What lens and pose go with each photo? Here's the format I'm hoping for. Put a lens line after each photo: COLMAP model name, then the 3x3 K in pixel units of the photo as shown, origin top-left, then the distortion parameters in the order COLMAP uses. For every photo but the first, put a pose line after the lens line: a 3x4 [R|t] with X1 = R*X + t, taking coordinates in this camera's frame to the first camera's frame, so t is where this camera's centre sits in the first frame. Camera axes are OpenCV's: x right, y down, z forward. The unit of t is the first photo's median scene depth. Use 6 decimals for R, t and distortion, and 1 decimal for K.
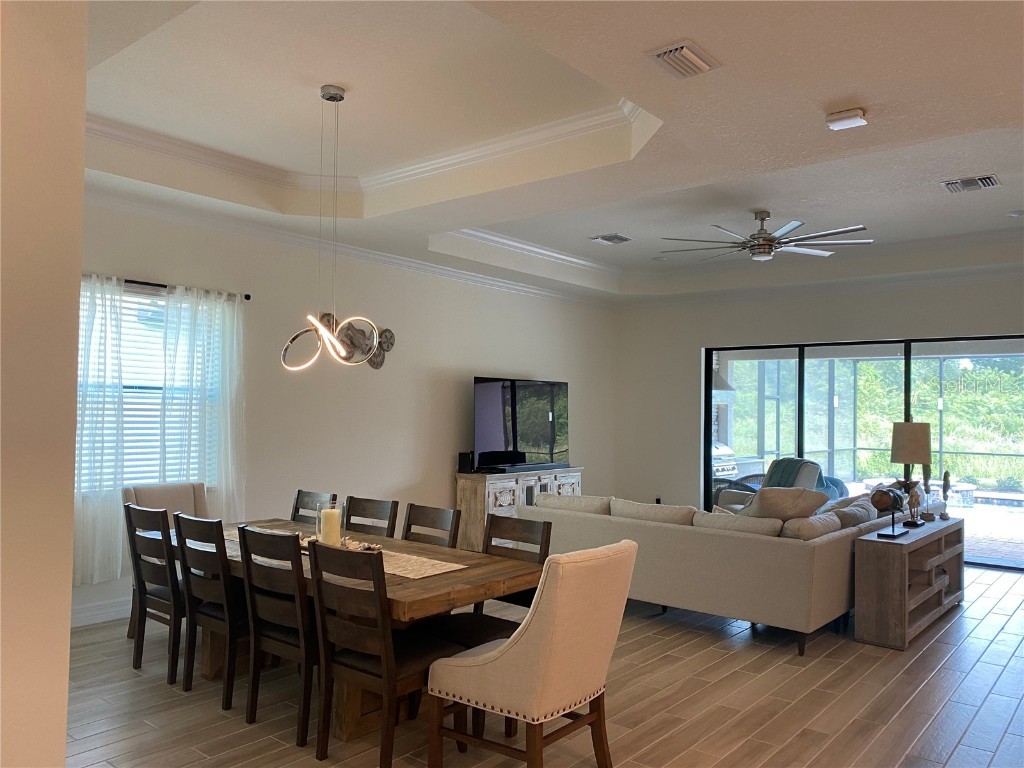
lens RADIAL K [[784.9, 0, 512.0], [0, 784.9, 384.0], [0, 0, 1]] dist [0.079367, -0.124415]
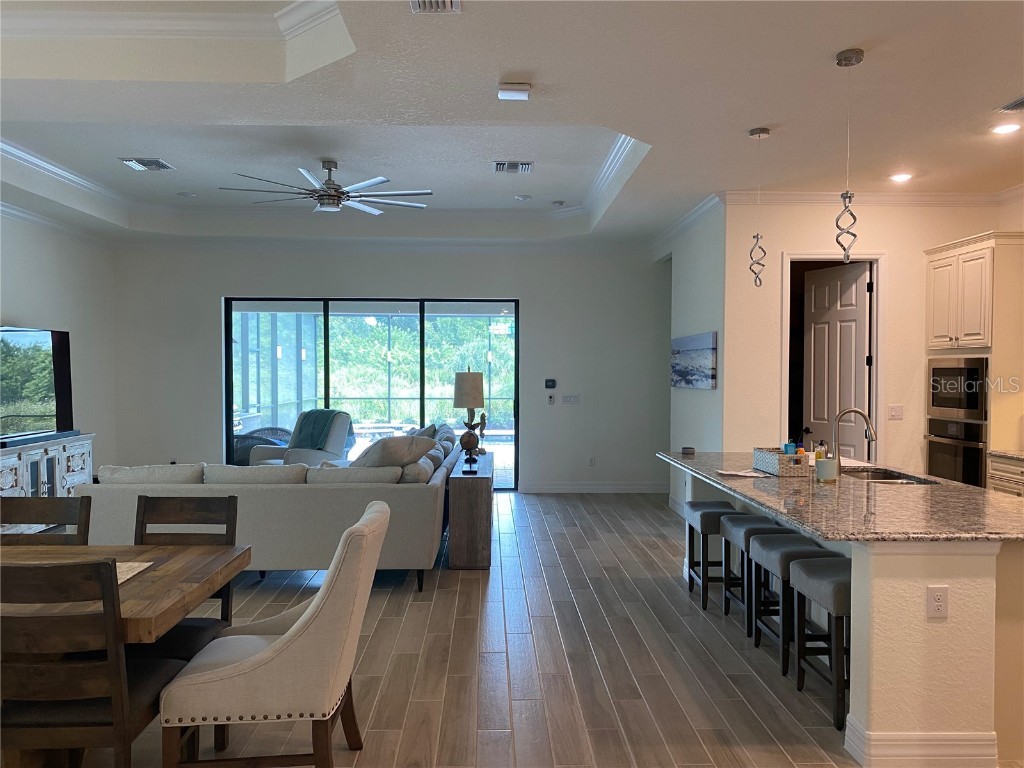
lens RADIAL K [[784.9, 0, 512.0], [0, 784.9, 384.0], [0, 0, 1]] dist [0.079367, -0.124415]
pose [[0.756097, -0.028123, 0.653855, -0.166882], [-0.010149, 0.998452, 0.054681, 0.003012], [-0.654381, -0.047980, 0.754642, 0.095686]]
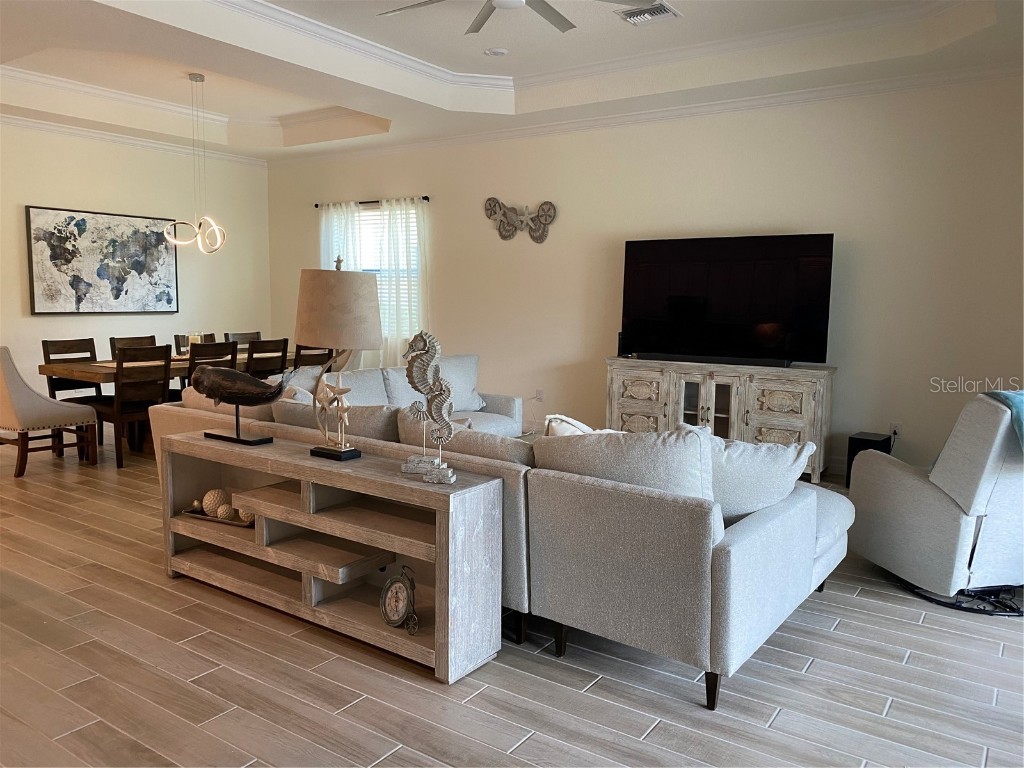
lens RADIAL K [[784.9, 0, 512.0], [0, 784.9, 384.0], [0, 0, 1]] dist [0.079367, -0.124415]
pose [[0.072267, 0.096723, -0.992684, 0.924166], [0.022011, 0.994890, 0.098540, 0.066454], [0.997142, -0.028972, 0.069768, 0.951488]]
